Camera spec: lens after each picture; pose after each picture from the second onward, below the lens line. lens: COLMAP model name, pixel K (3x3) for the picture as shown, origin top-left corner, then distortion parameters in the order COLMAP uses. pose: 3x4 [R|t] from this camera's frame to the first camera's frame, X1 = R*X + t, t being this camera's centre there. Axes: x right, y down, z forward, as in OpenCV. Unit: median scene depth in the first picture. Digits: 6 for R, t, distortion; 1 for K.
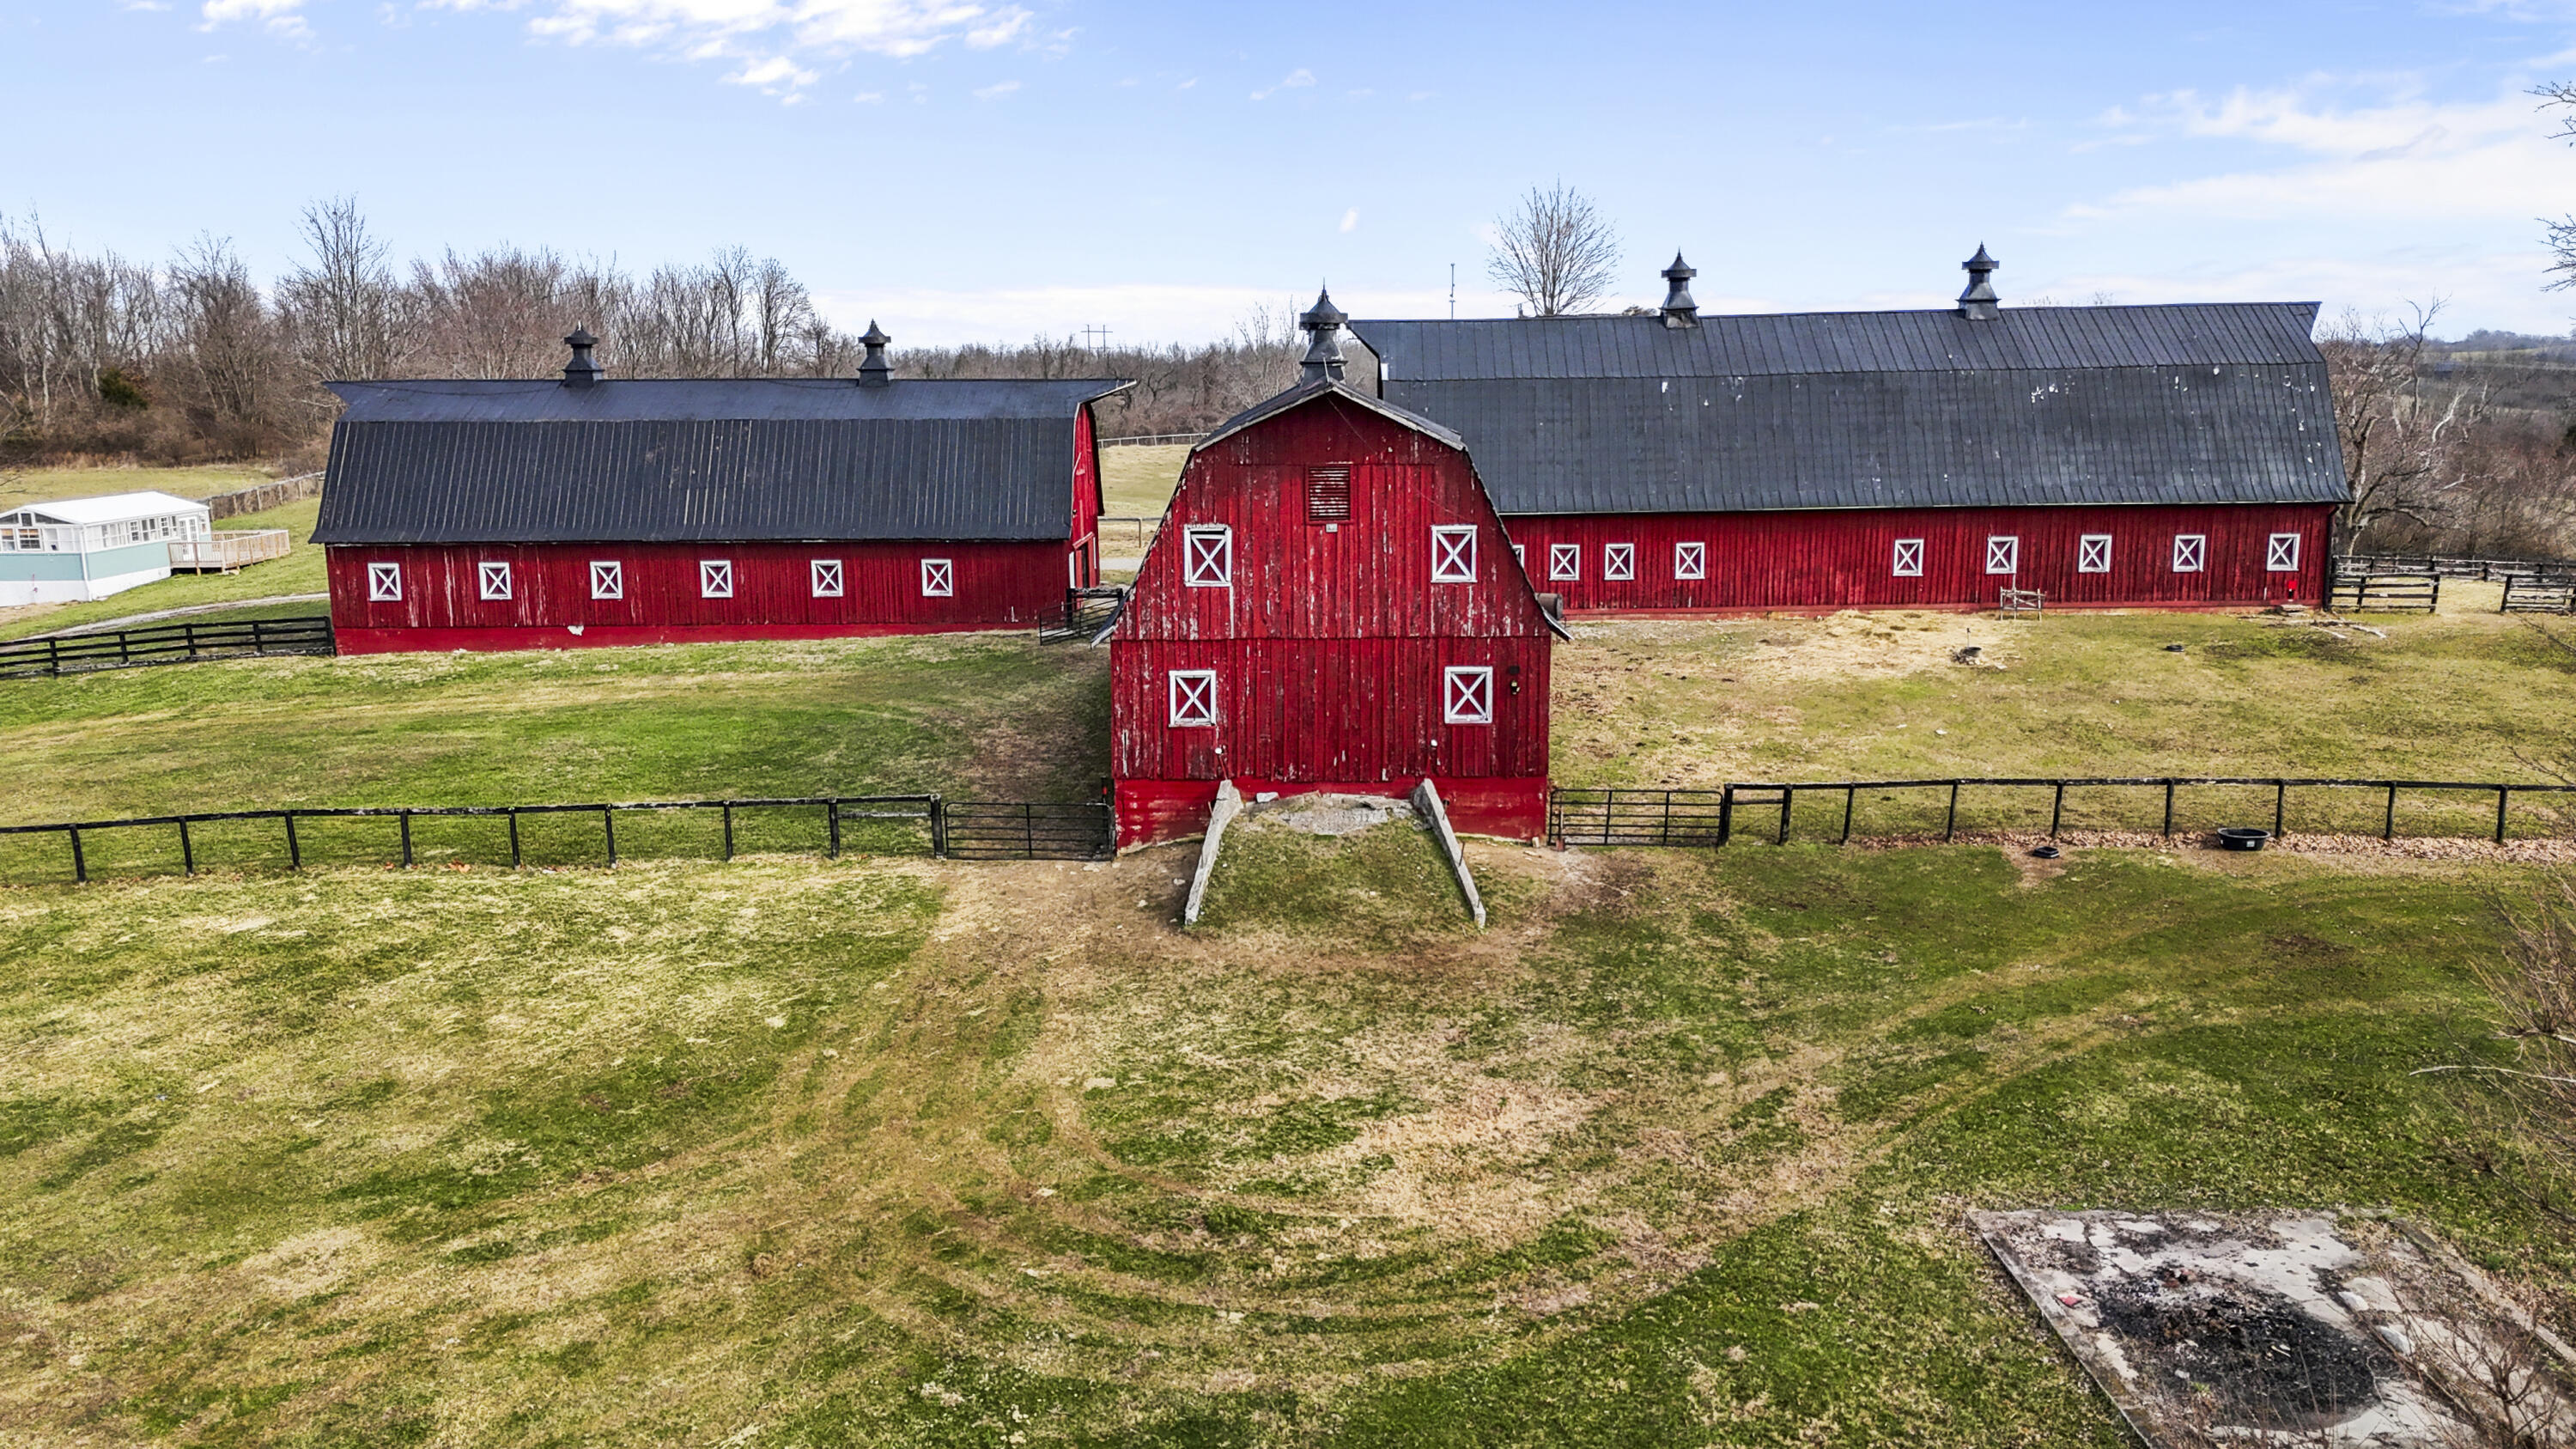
lens RADIAL K [[1913.7, 0, 1294.9], [0, 1913.7, 727.2], [0, 0, 1]] dist [0.067224, -0.055598]
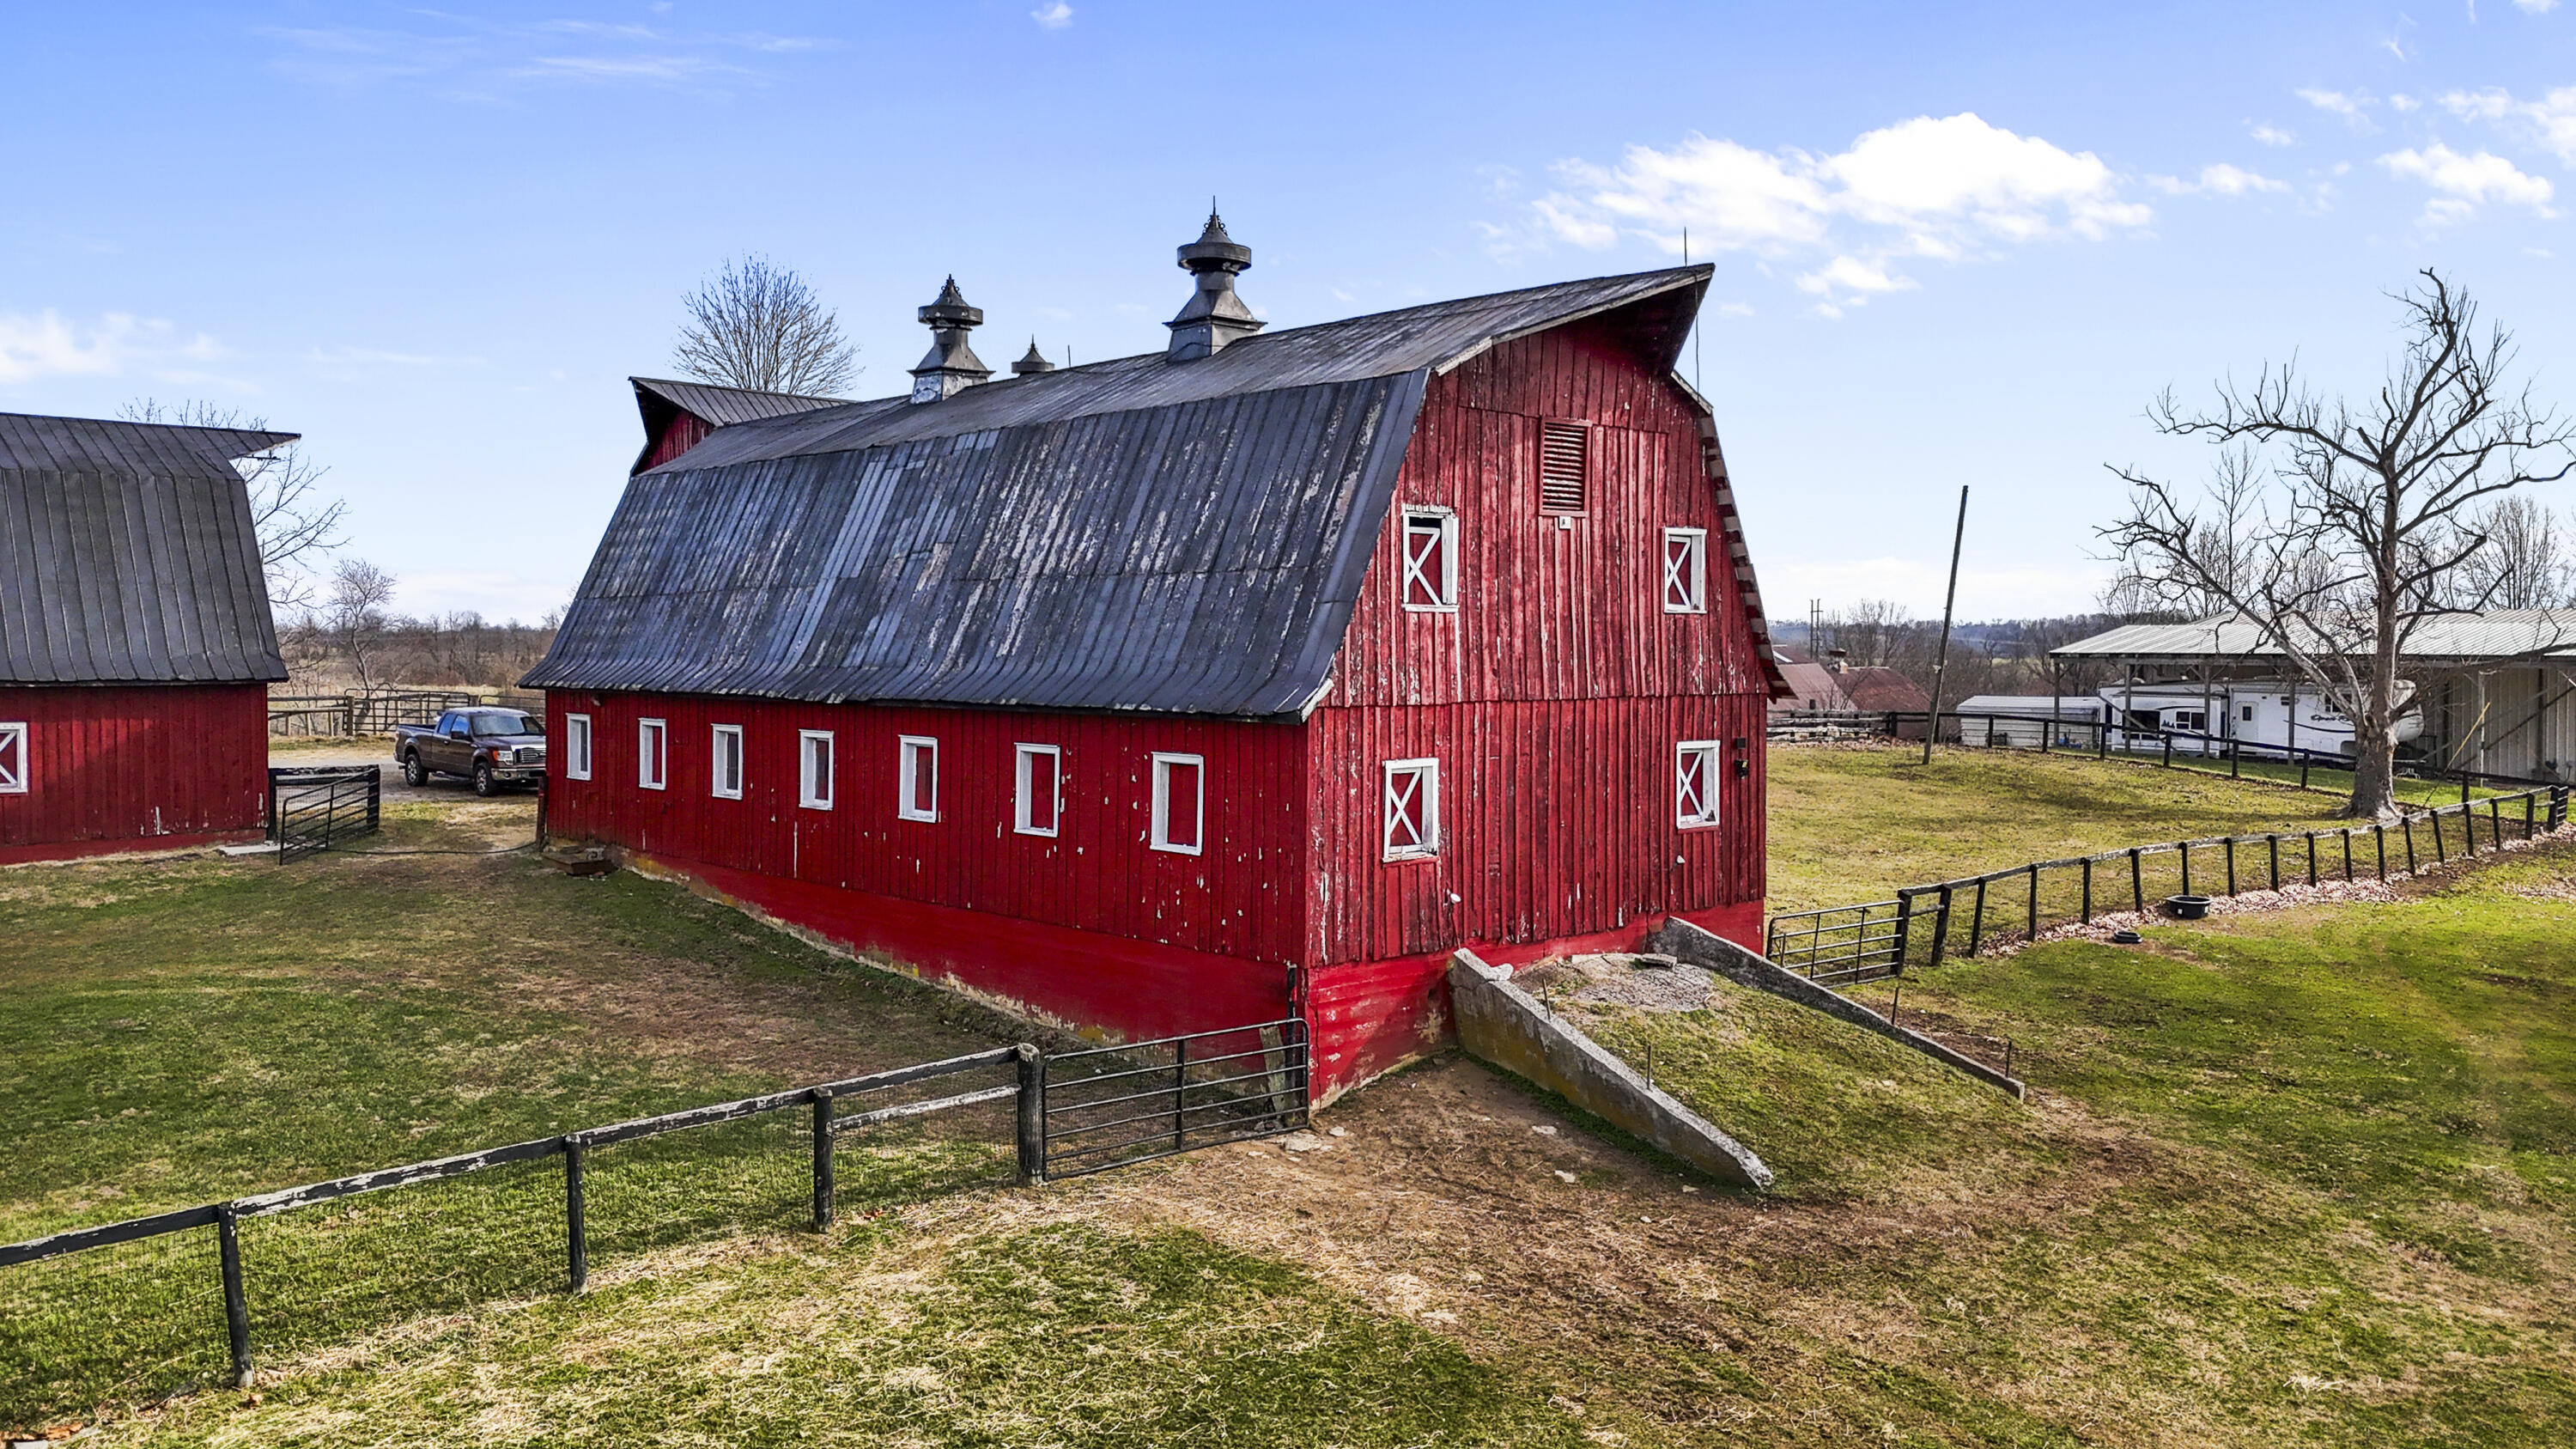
lens RADIAL K [[1913.7, 0, 1301.1], [0, 1913.7, 706.2], [0, 0, 1]] dist [0.067224, -0.055598]
pose [[0.727295, -0.009573, 0.686258, -0.292109], [0.118972, 0.986524, -0.112325, 0.009228], [-0.675934, 0.163339, 0.718633, 0.384192]]
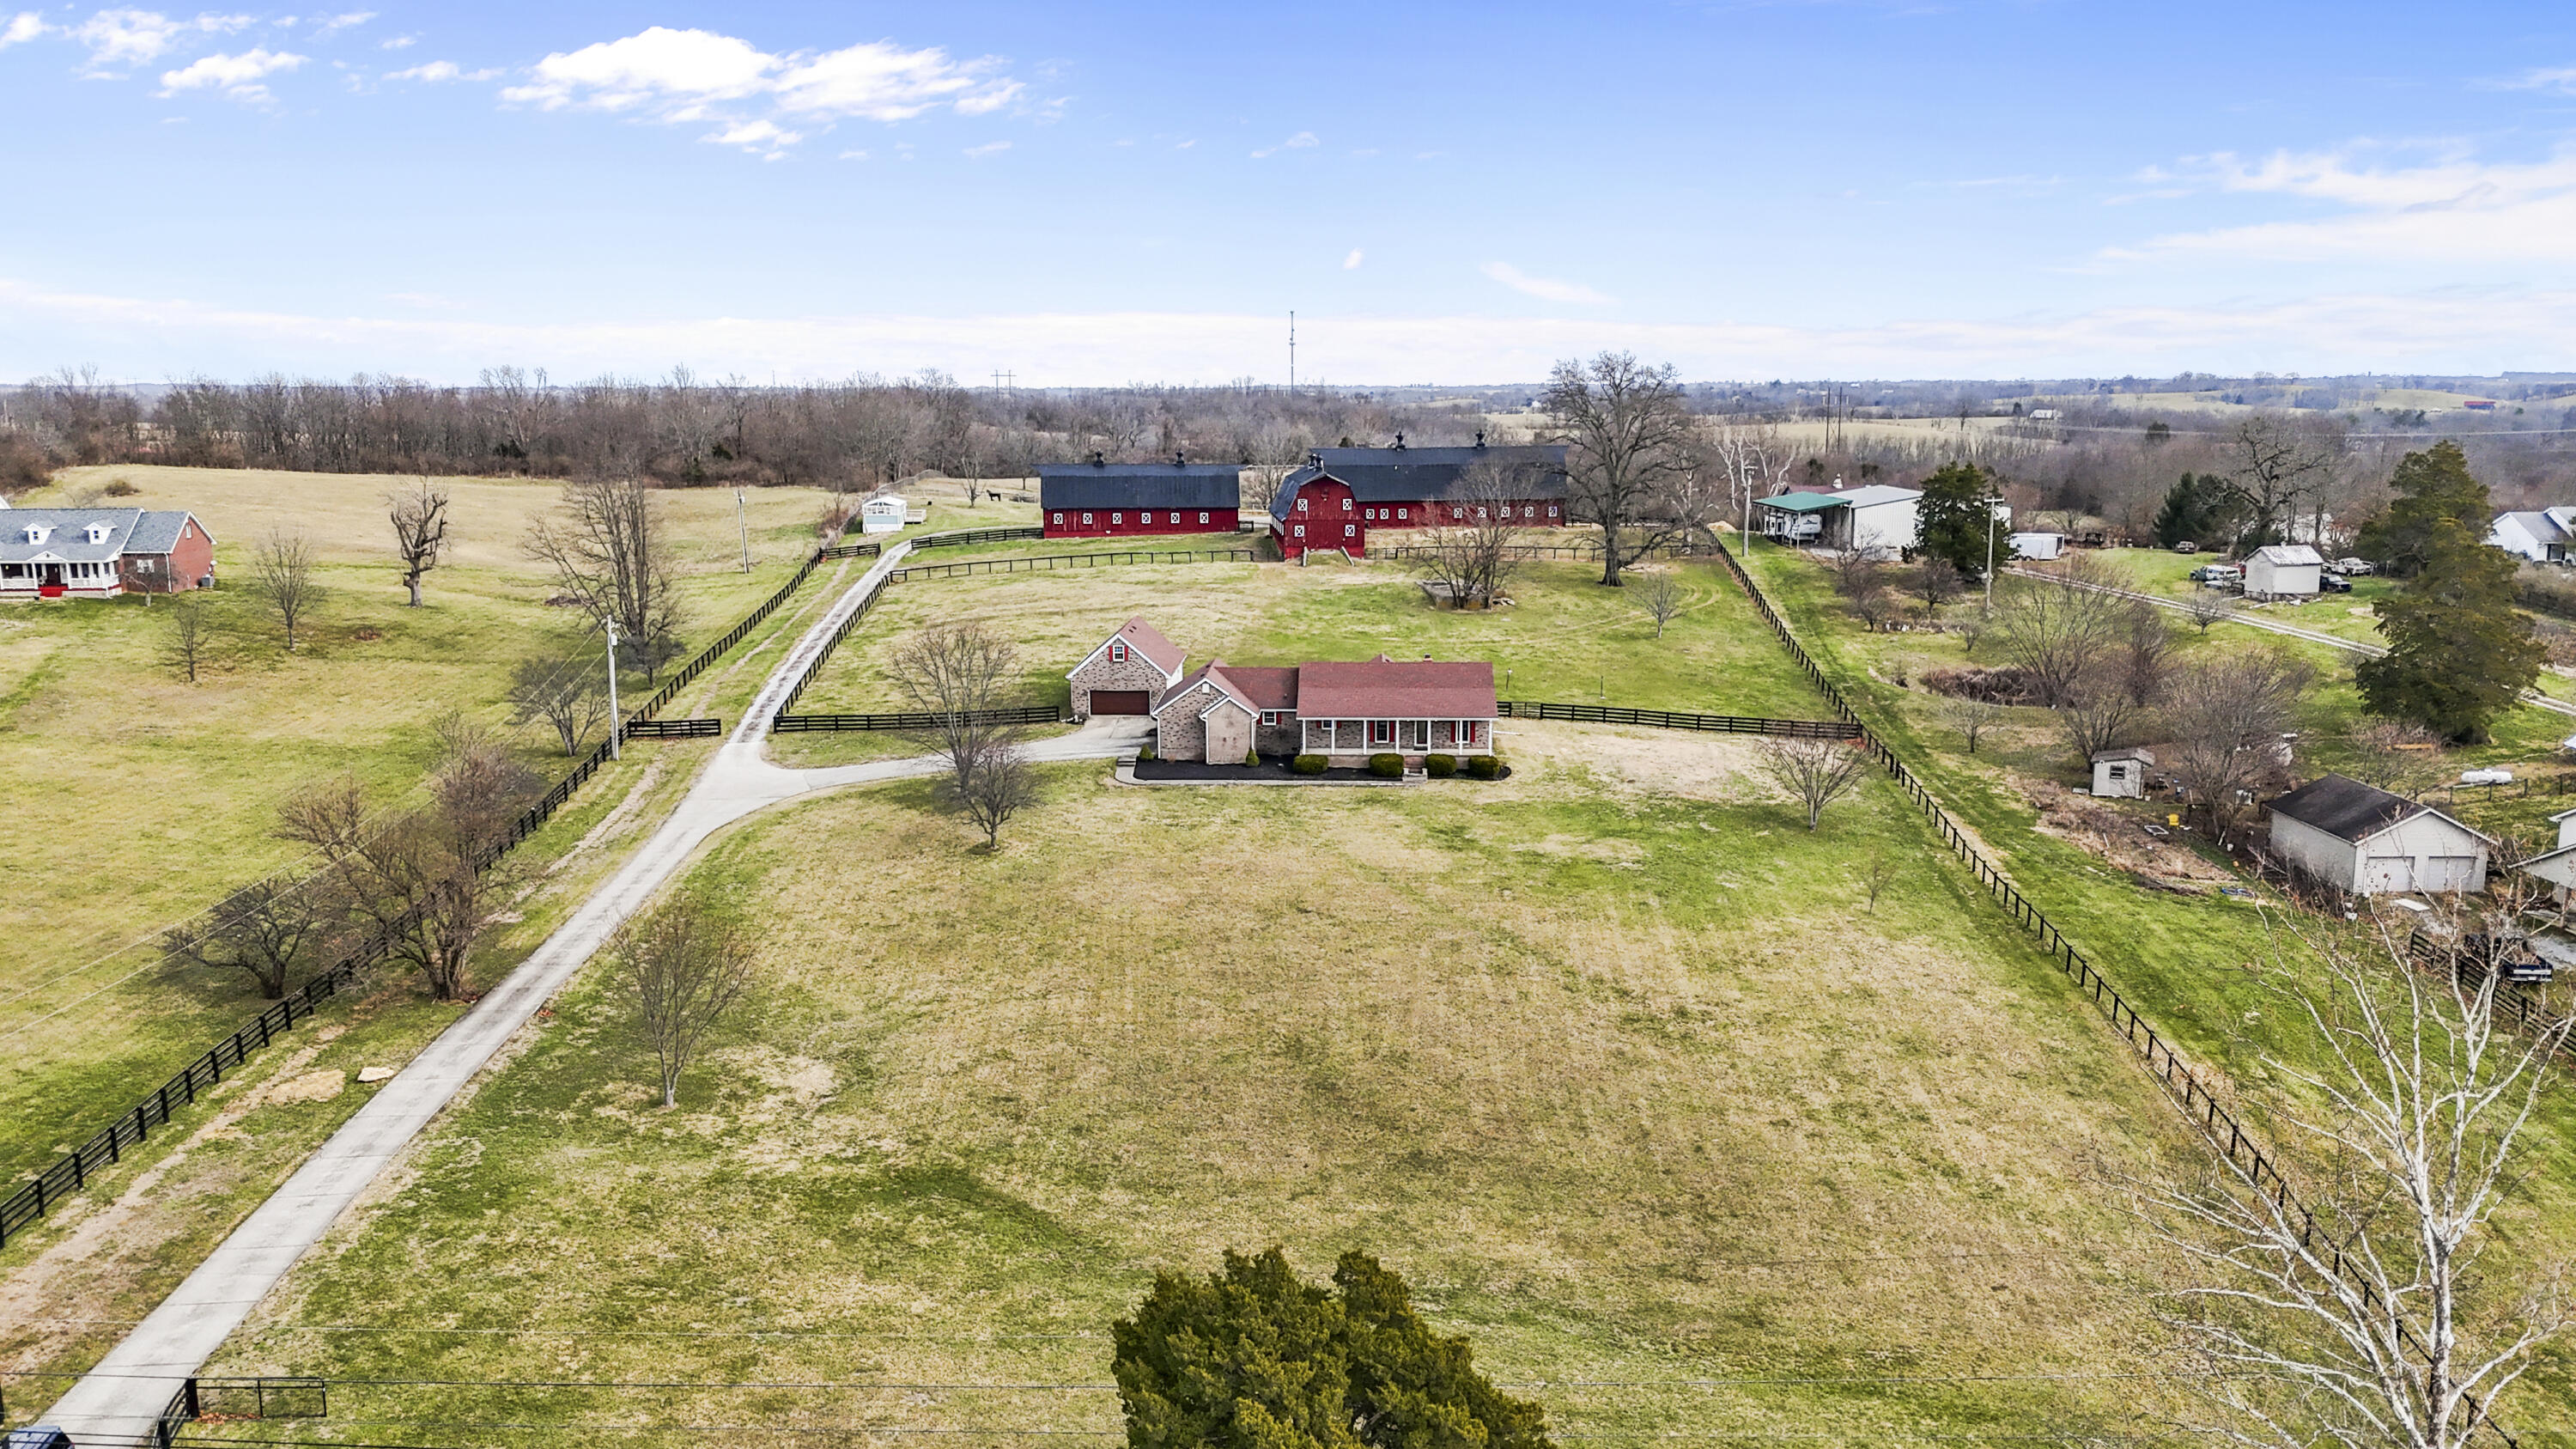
lens RADIAL K [[1913.7, 0, 1280.4], [0, 1913.7, 732.8], [0, 0, 1]] dist [0.067224, -0.055598]
pose [[0.996754, -0.005606, 0.080317, -0.343917], [0.006167, 0.999958, -0.006735, 0.372307], [-0.080276, 0.007208, 0.996747, -2.770232]]
